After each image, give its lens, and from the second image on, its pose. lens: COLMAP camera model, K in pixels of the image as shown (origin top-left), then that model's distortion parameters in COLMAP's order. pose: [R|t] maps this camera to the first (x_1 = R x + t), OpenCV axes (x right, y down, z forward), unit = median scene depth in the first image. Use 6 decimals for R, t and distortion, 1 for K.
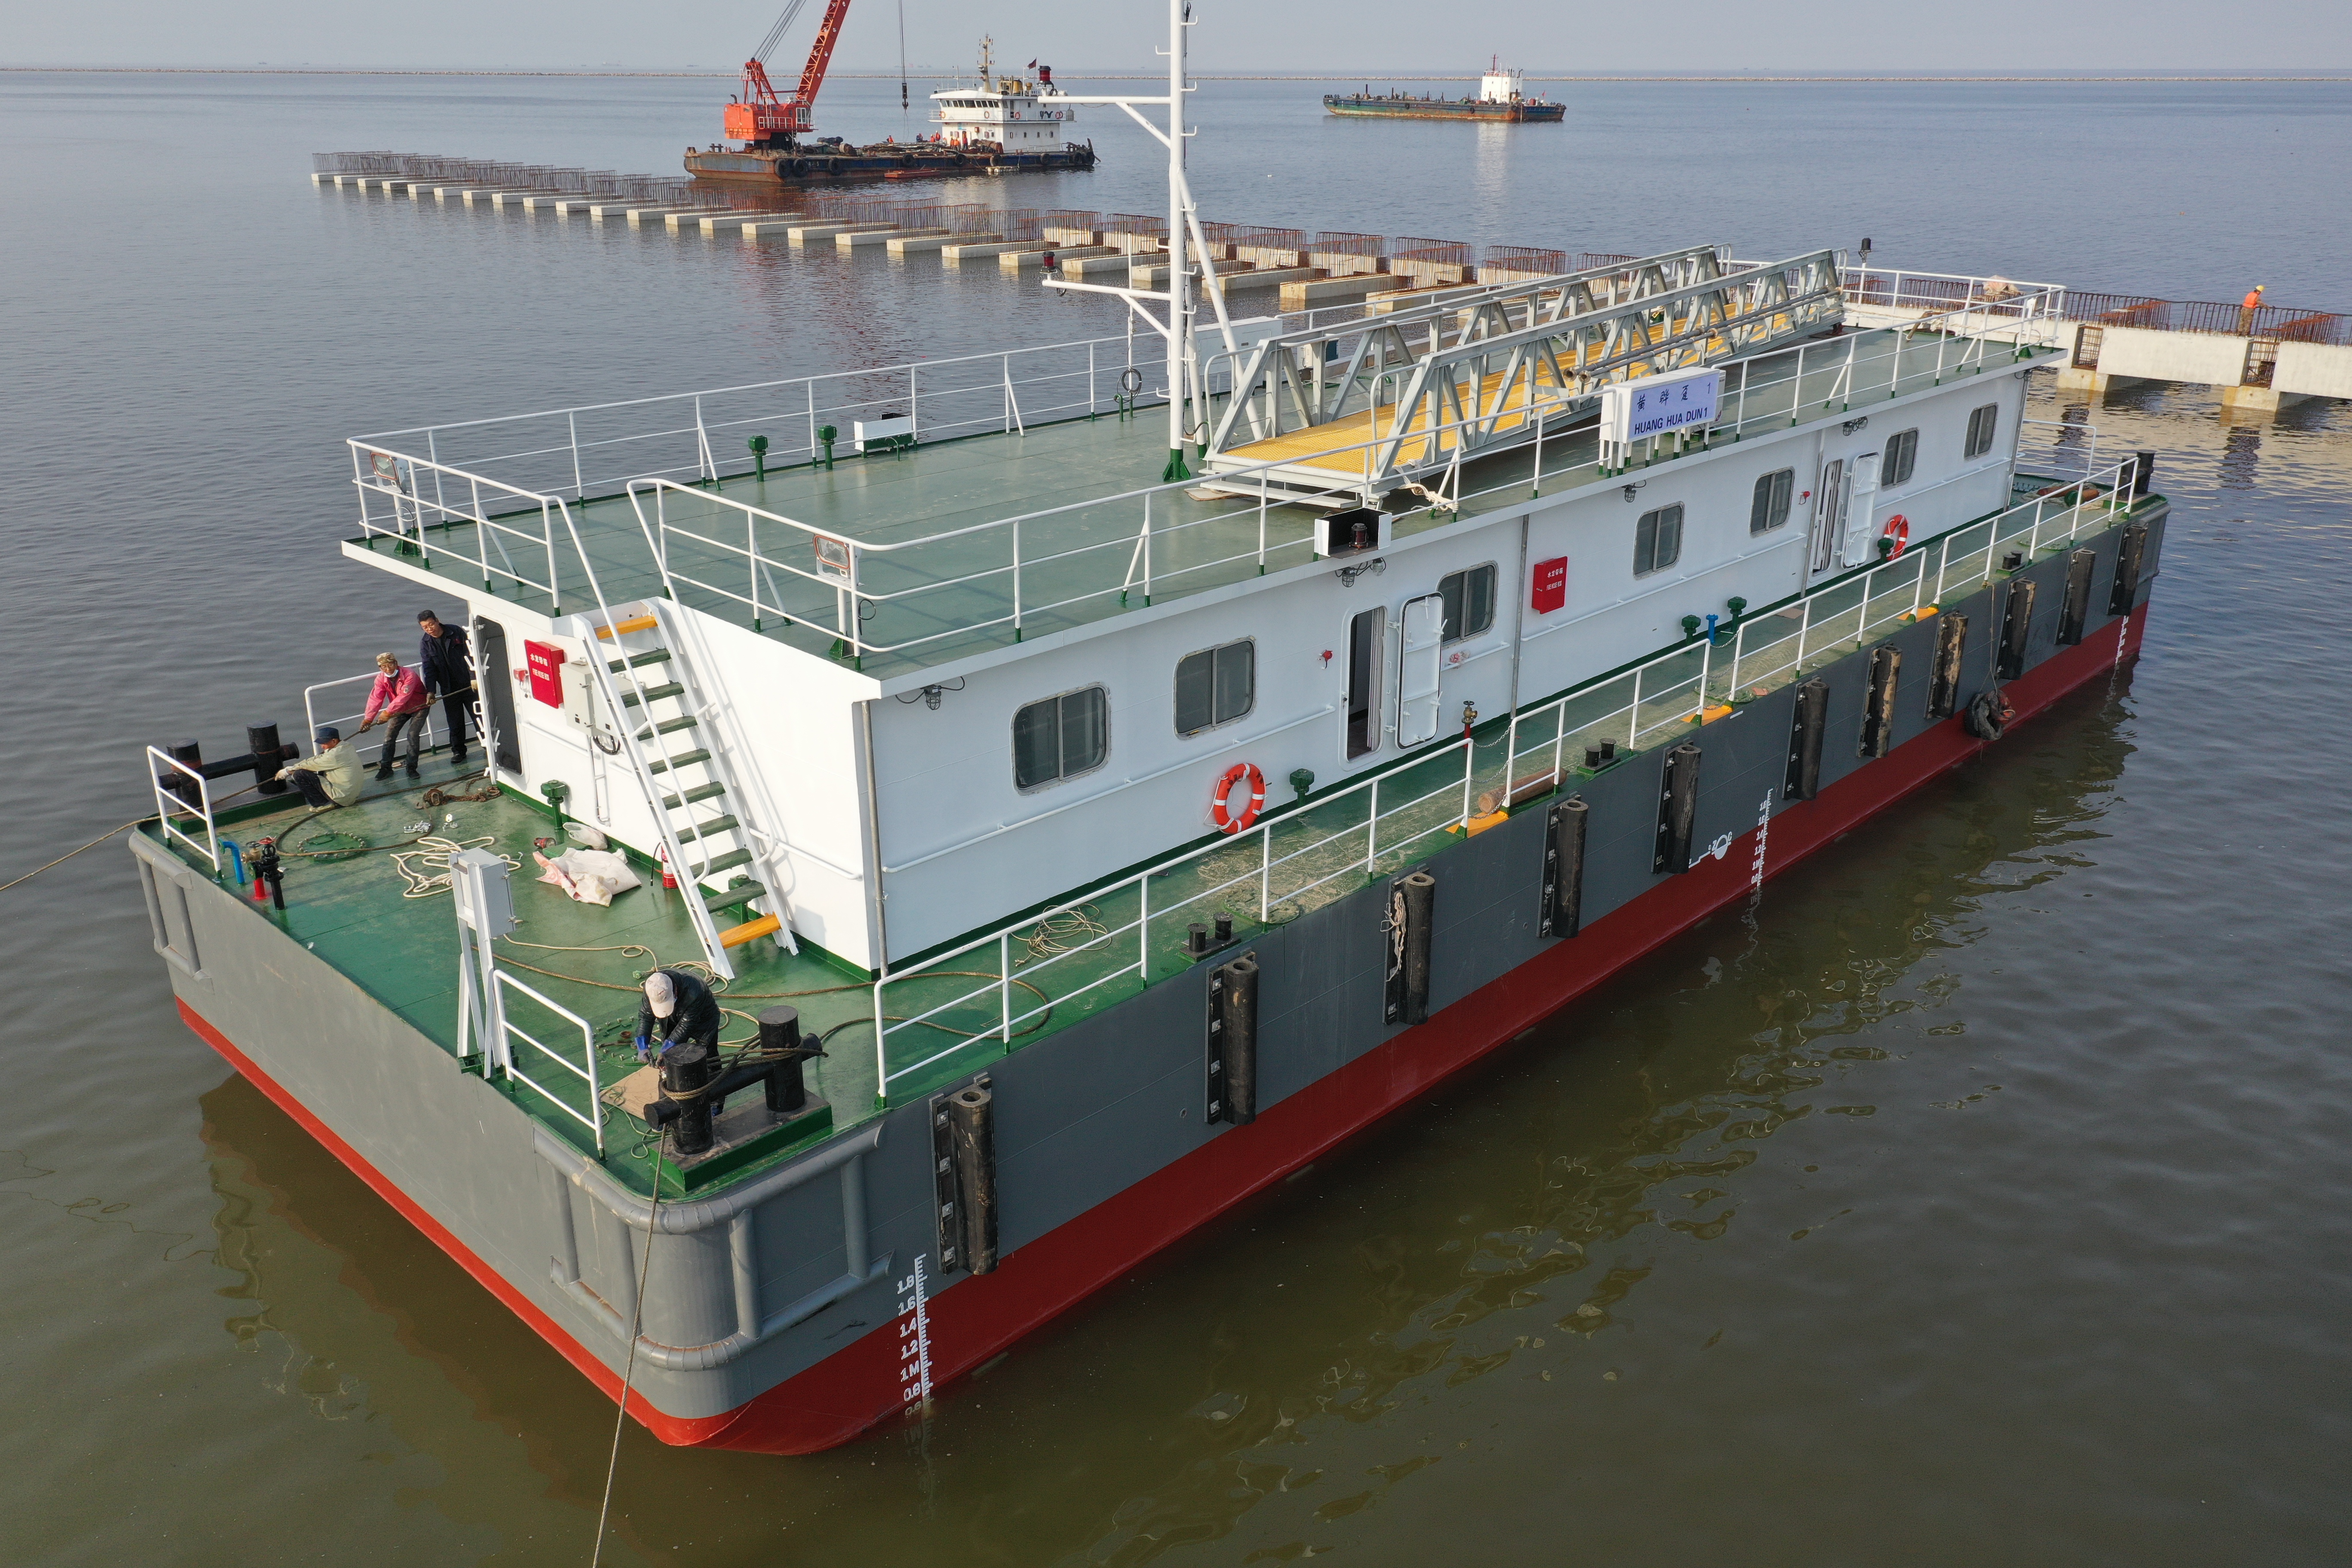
lens RADIAL K [[1863.0, 0, 1176.0], [0, 1863.0, 784.0], [0, 0, 1]] dist [0.012907, 0.003407]
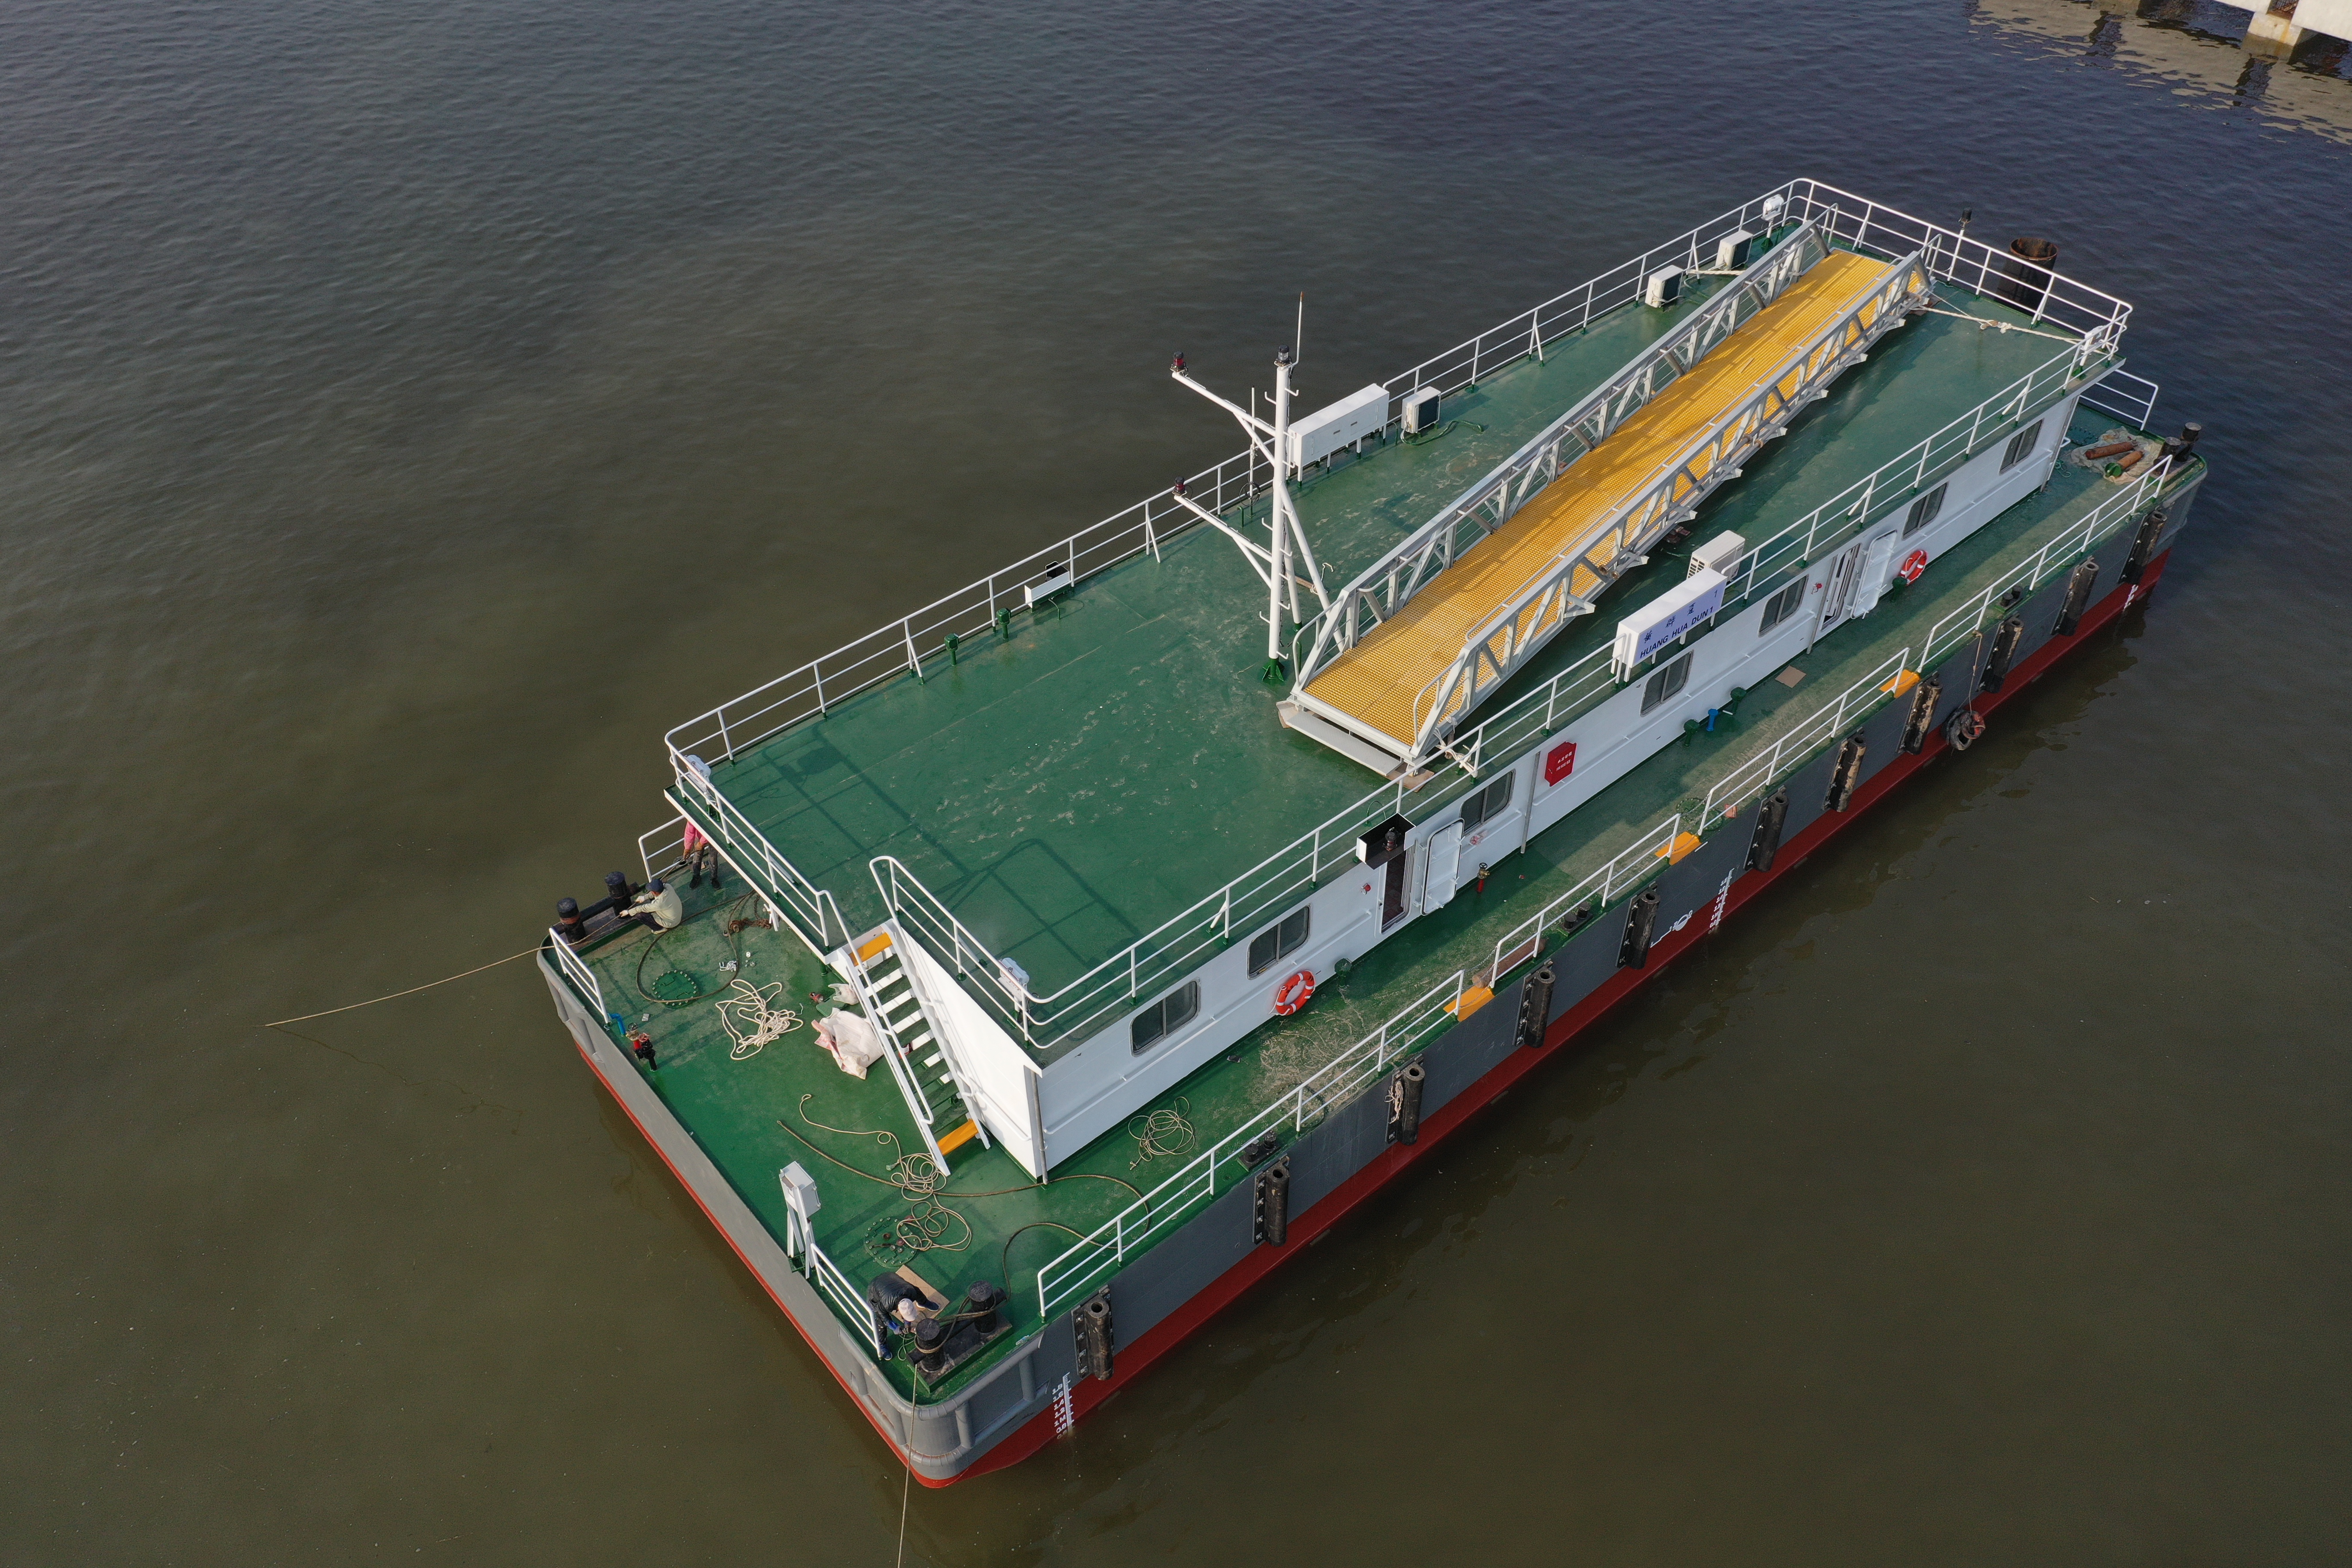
lens RADIAL K [[1863.0, 0, 1176.0], [0, 1863.0, 784.0], [0, 0, 1]] dist [0.012907, 0.003407]
pose [[0.994956, 0.059523, -0.080744, 0.048842], [-0.025027, 0.926769, 0.374796, -0.667379], [0.097140, -0.370885, 0.923584, -0.255316]]
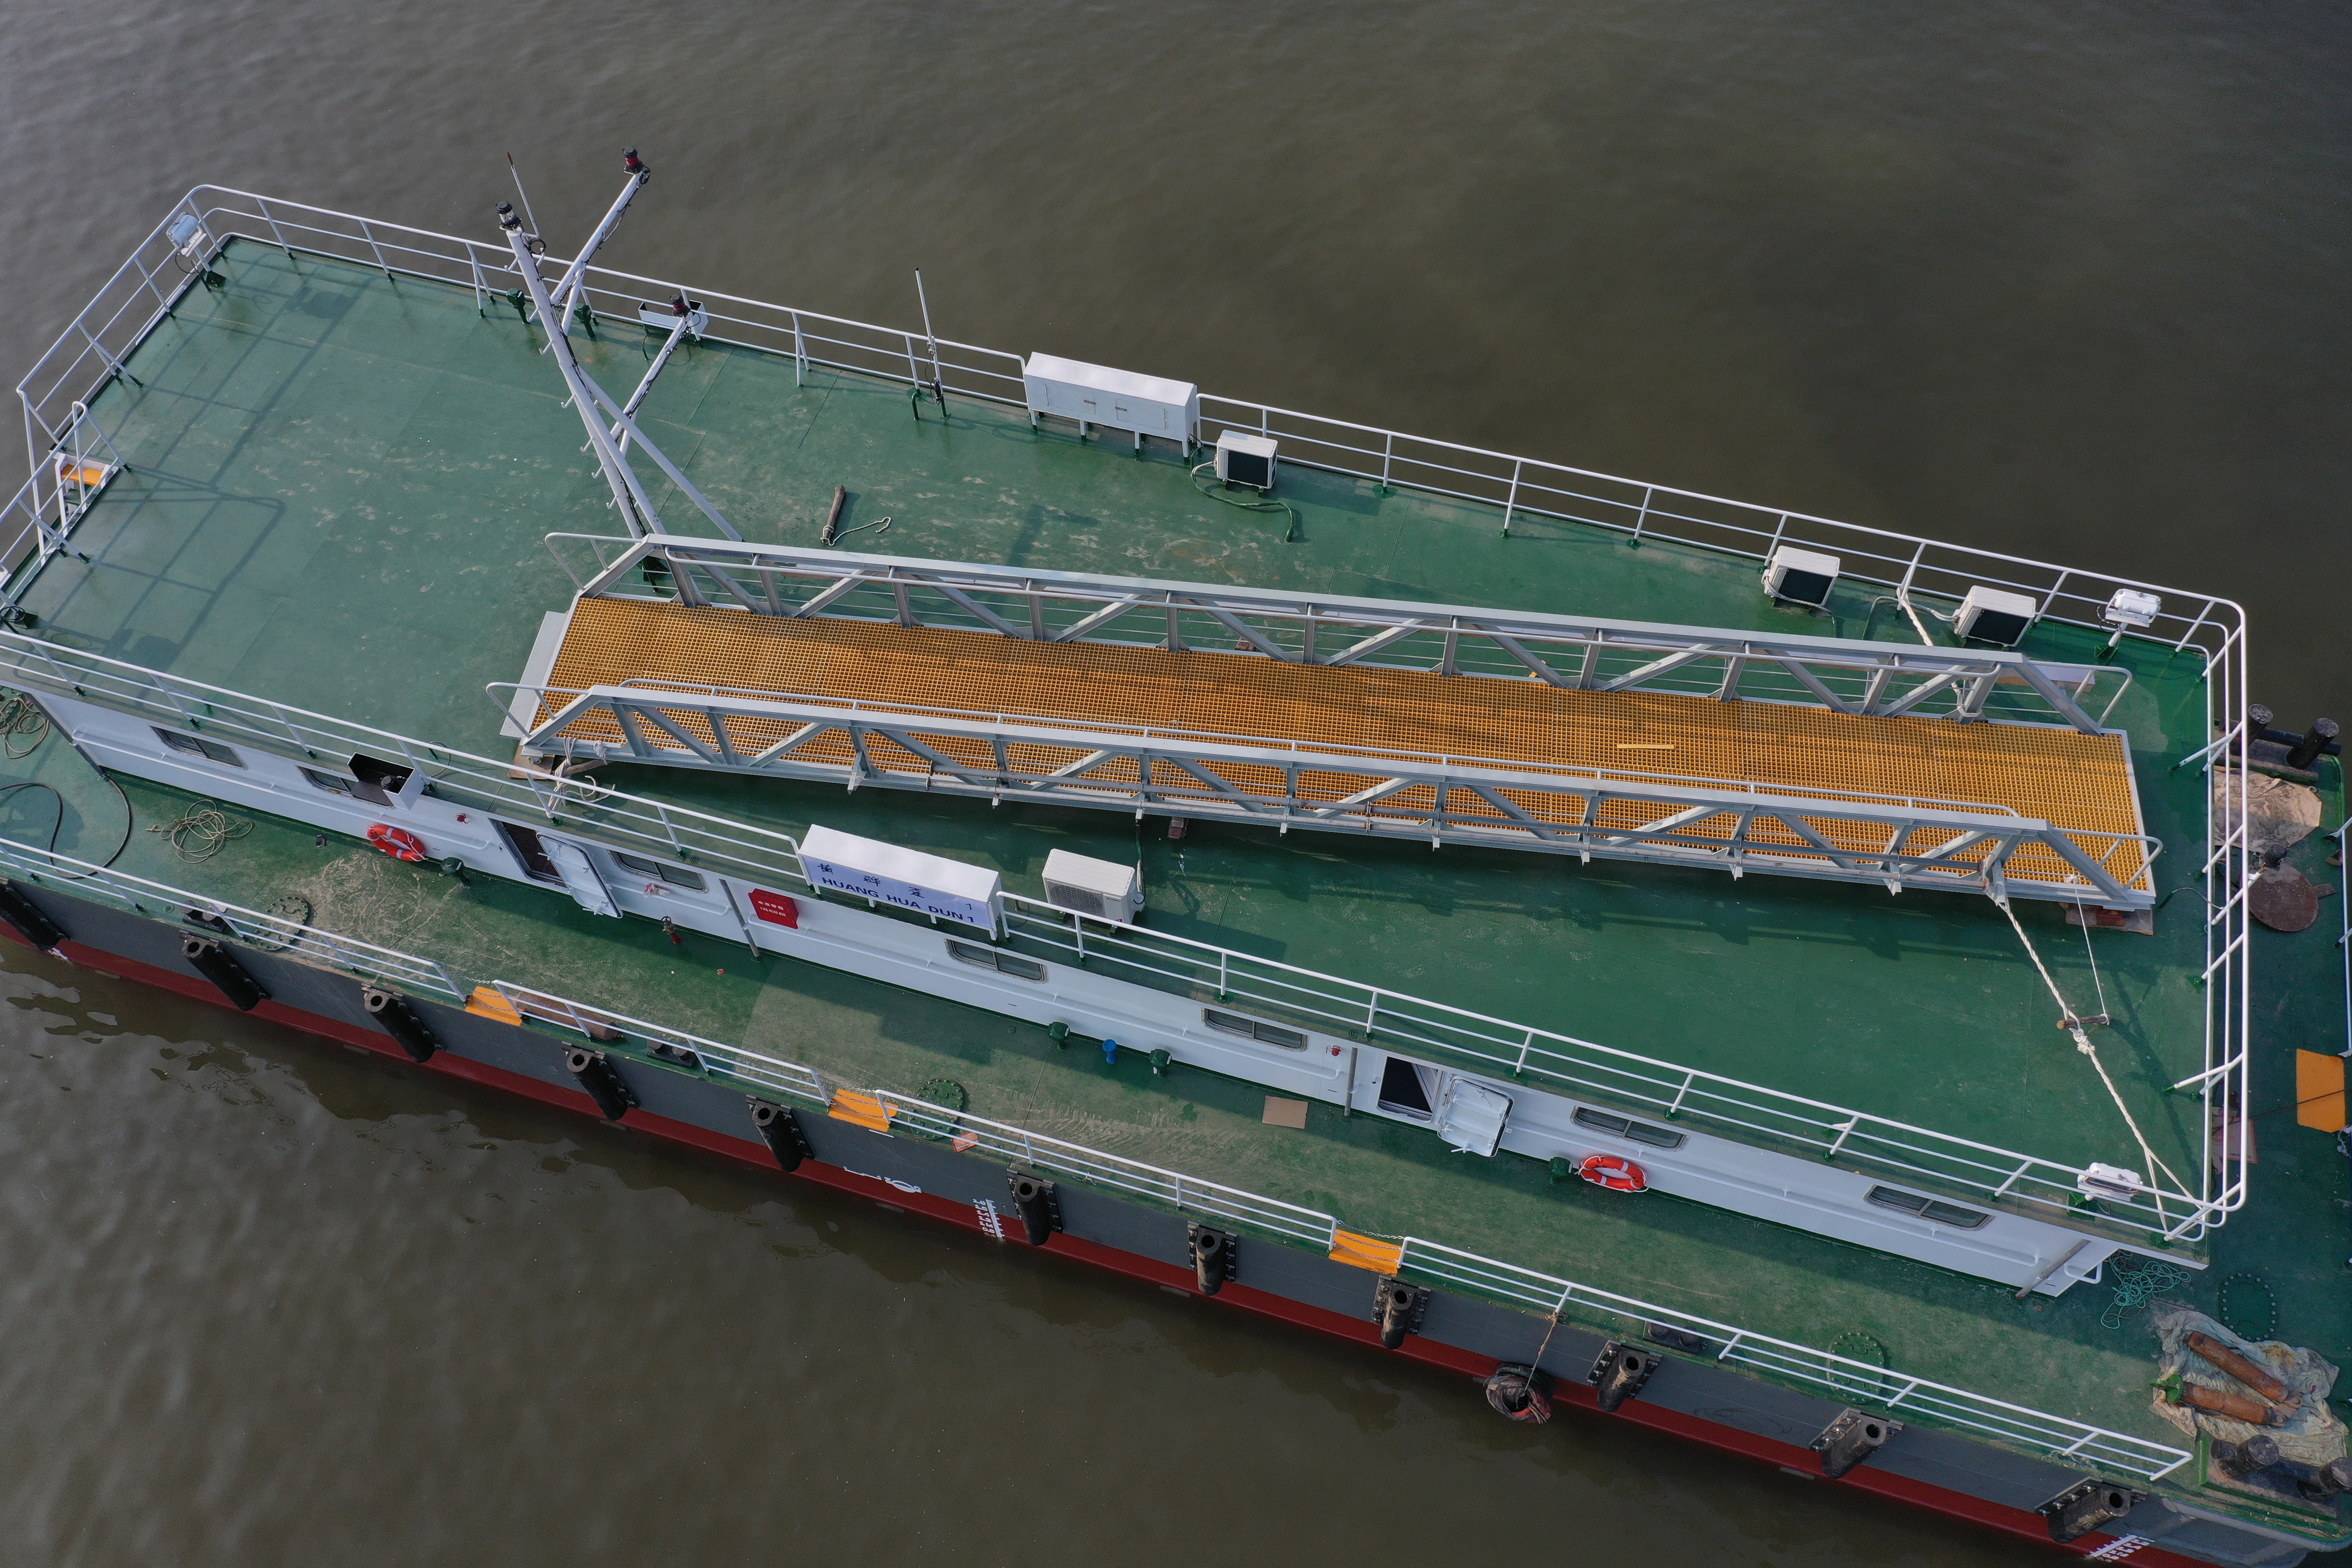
lens RADIAL K [[1863.0, 0, 1176.0], [0, 1863.0, 784.0], [0, 0, 1]] dist [0.012907, 0.003407]
pose [[0.458877, 0.749302, -0.477470, 0.826767], [-0.306846, 0.637972, 0.706284, -1.047557], [0.833833, -0.177588, 0.522671, 0.793688]]
